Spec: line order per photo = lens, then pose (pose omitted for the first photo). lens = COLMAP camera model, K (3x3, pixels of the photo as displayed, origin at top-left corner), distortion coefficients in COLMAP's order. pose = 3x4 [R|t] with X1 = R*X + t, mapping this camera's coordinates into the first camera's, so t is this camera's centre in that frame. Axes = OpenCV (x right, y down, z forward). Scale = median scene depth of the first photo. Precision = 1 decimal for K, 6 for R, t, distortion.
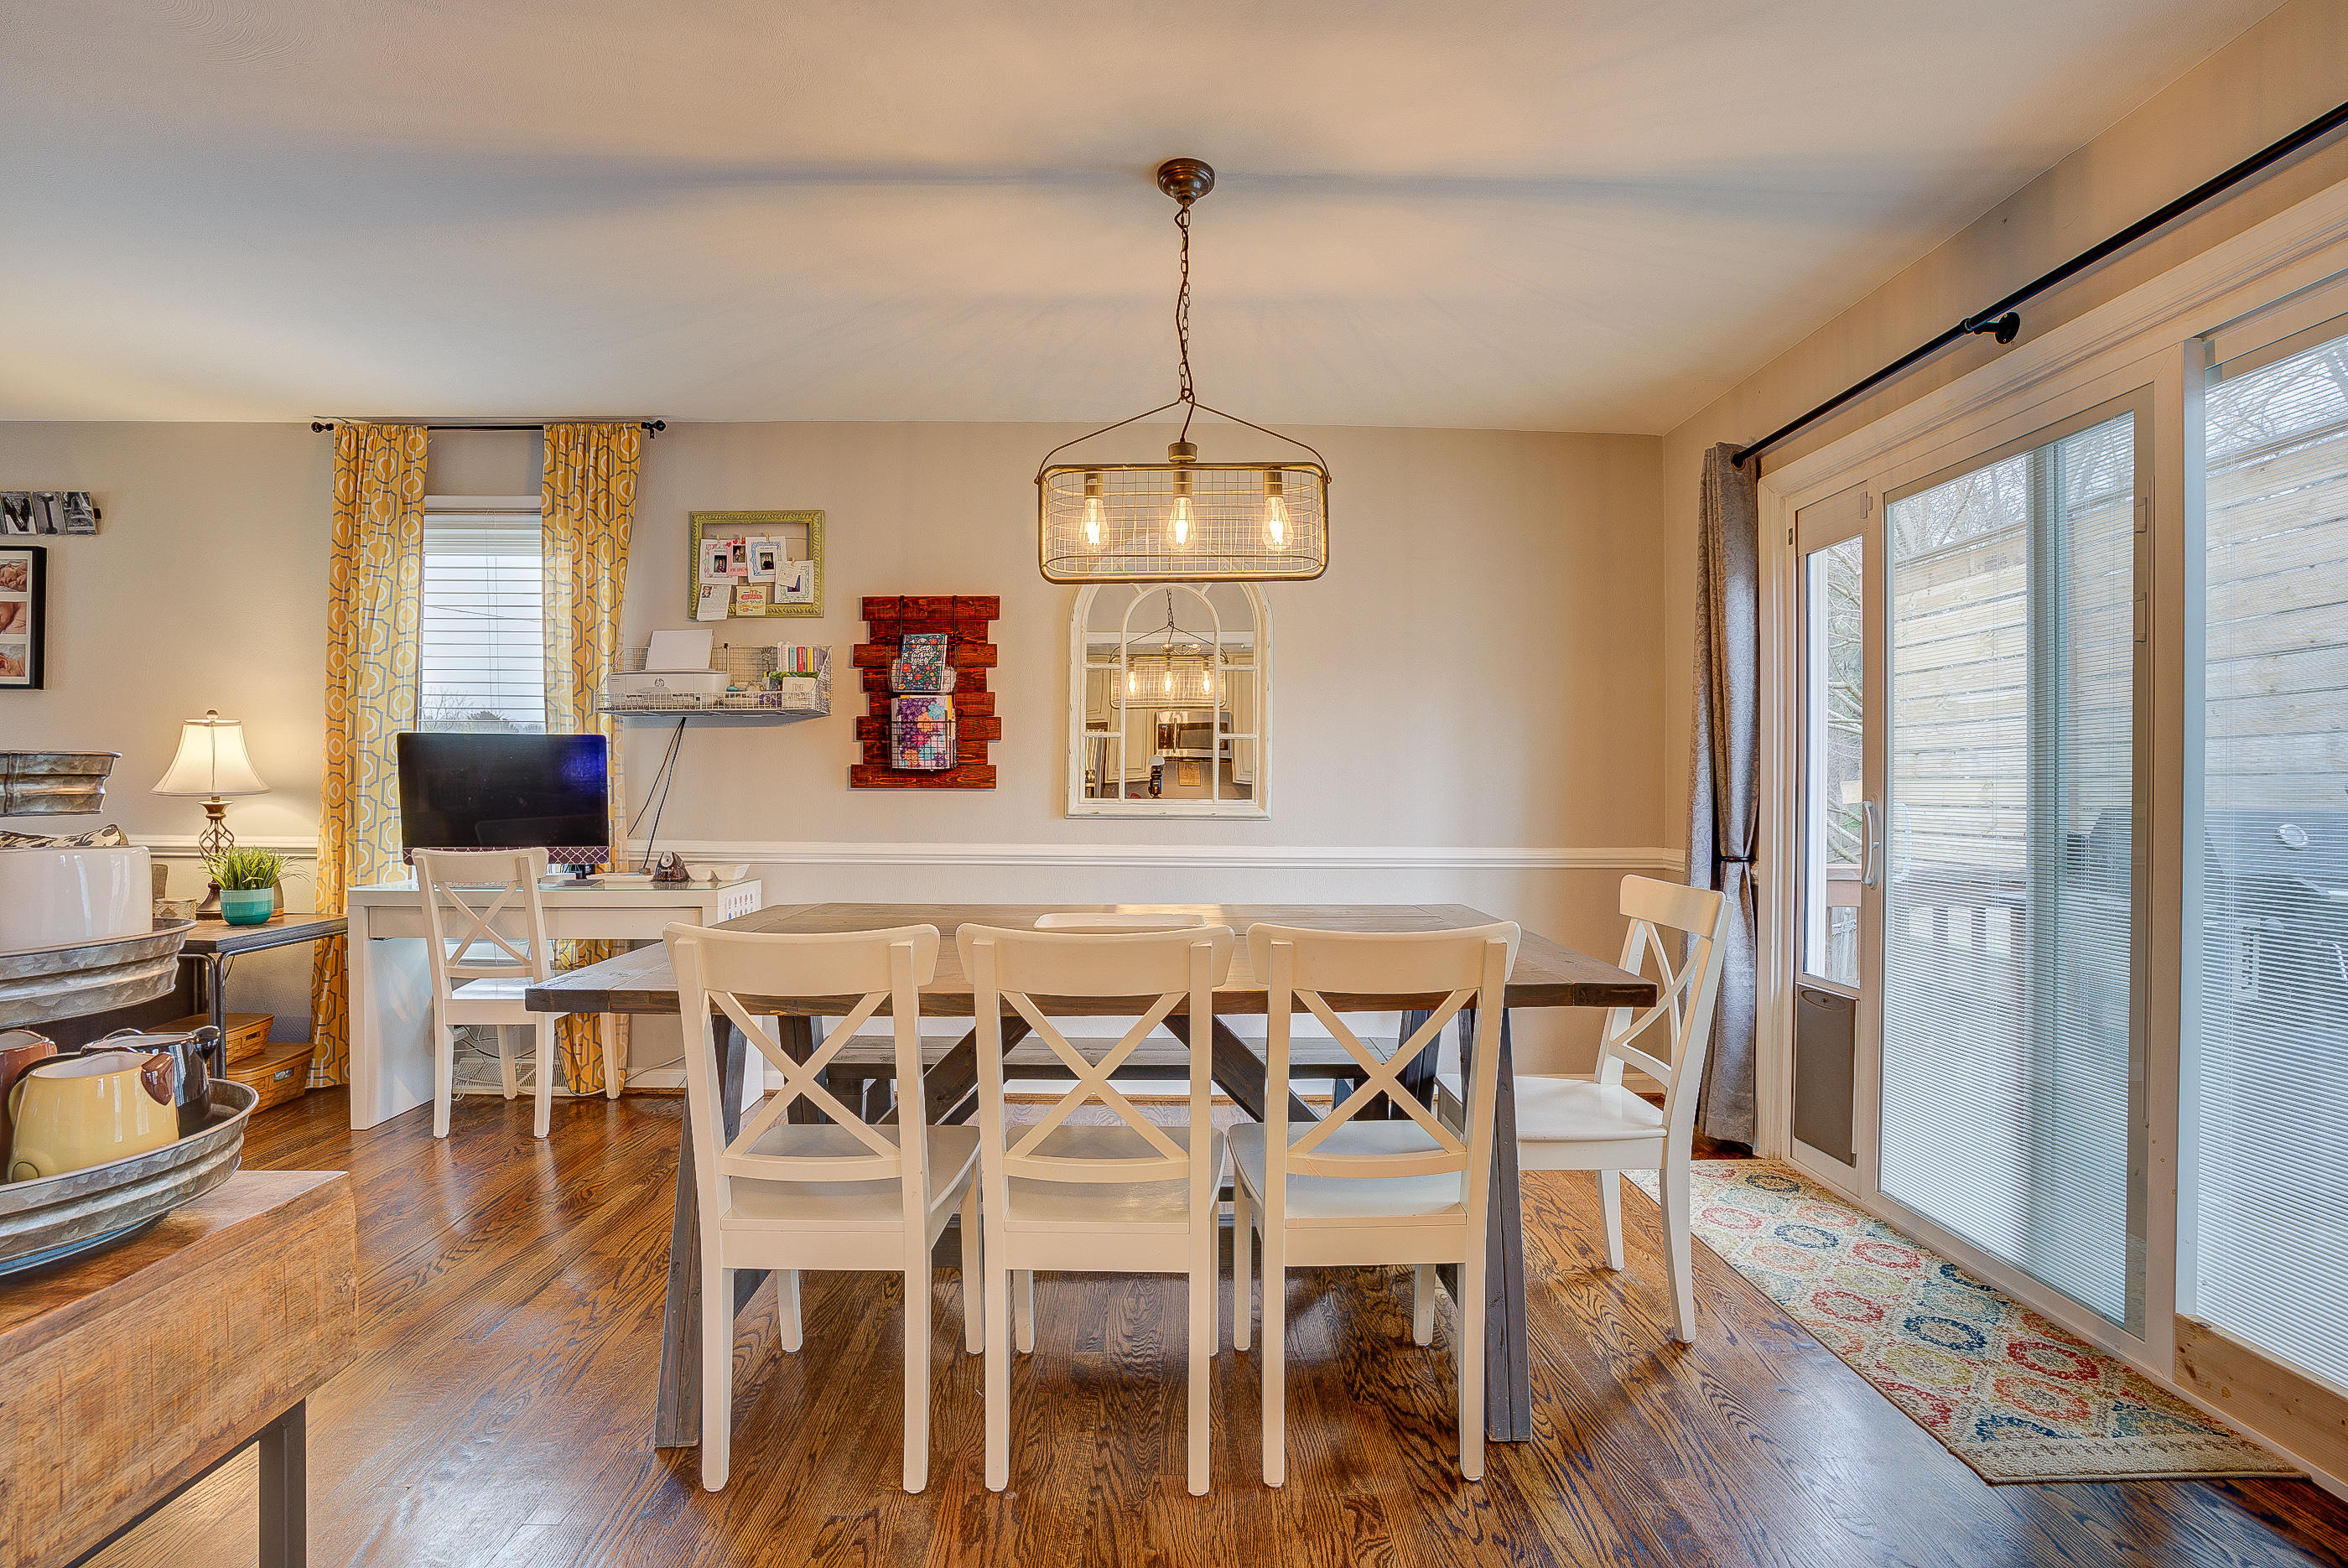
lens RADIAL K [[1083.0, 0, 1181.6], [0, 1083.0, 791.6], [0, 0, 1]] dist [-0.071919, 0.028288]
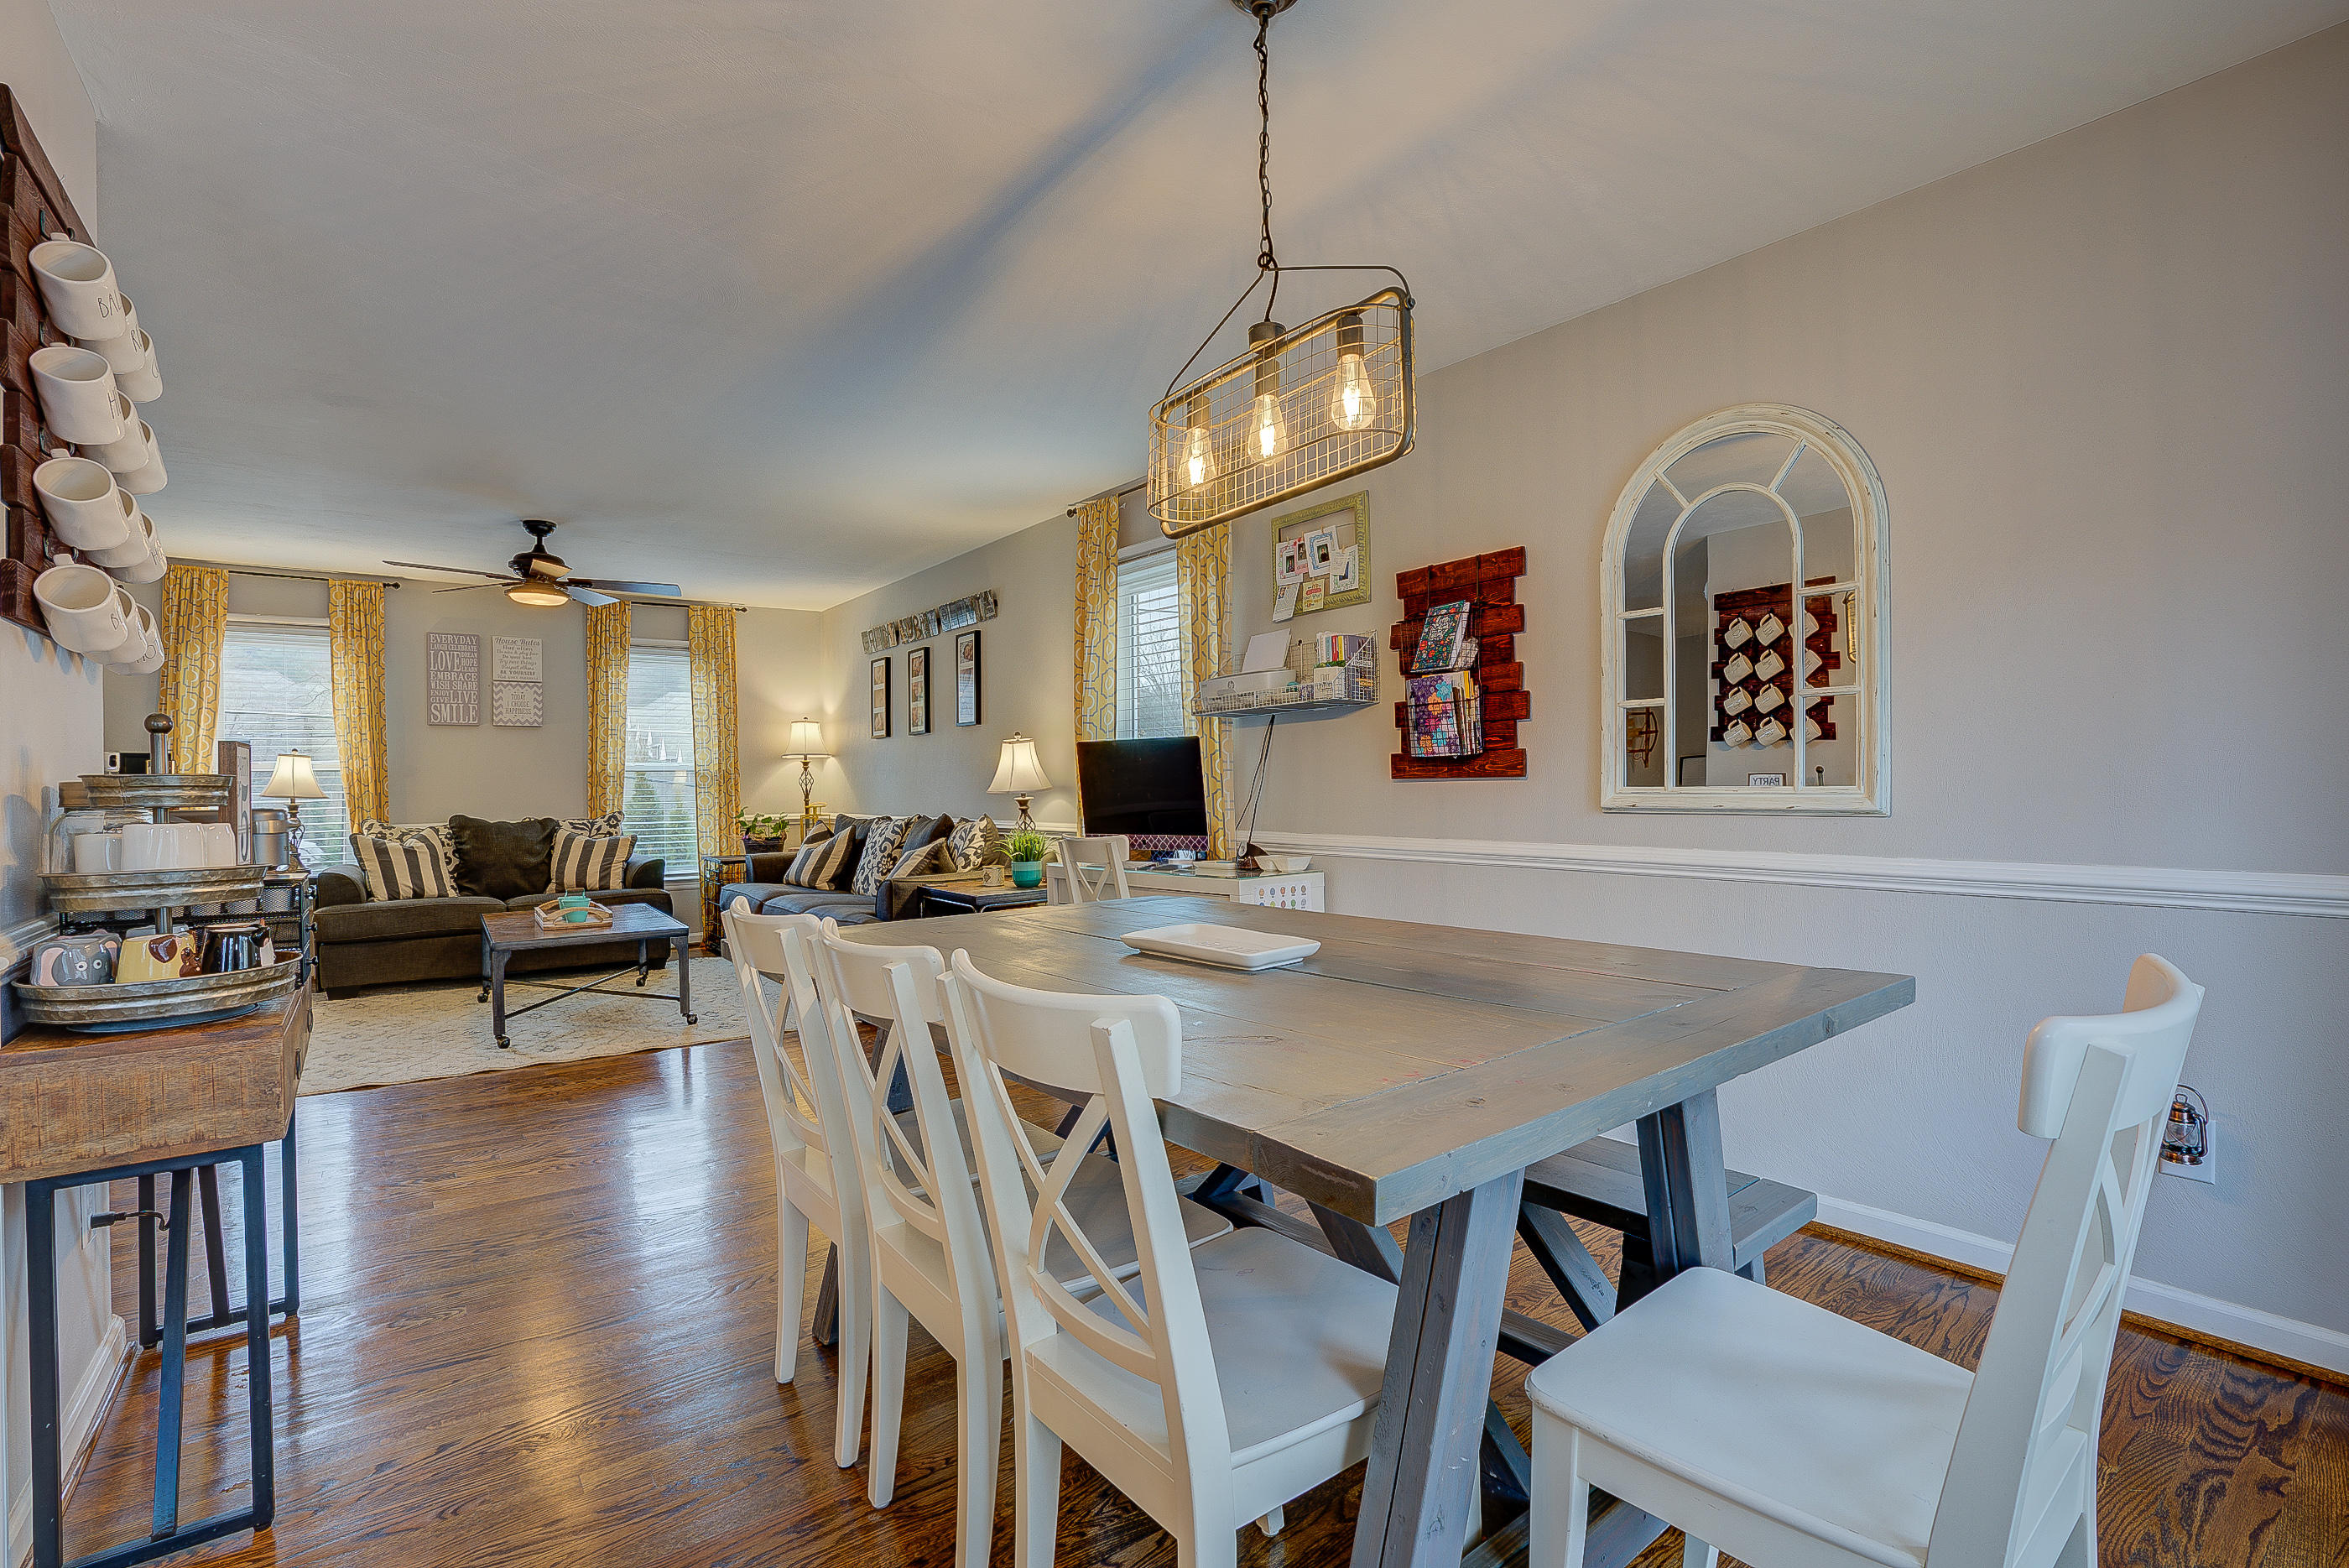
lens RADIAL K [[1082.0, 0, 1171.1], [0, 1082.0, 792.1], [0, 0, 1]] dist [-0.068231, 0.028273]
pose [[0.592344, -0.009090, -0.805634, 0.339481], [0.015246, 0.999884, -0.000071, 0.005172], [0.805541, -0.012241, 0.592414, 0.288377]]
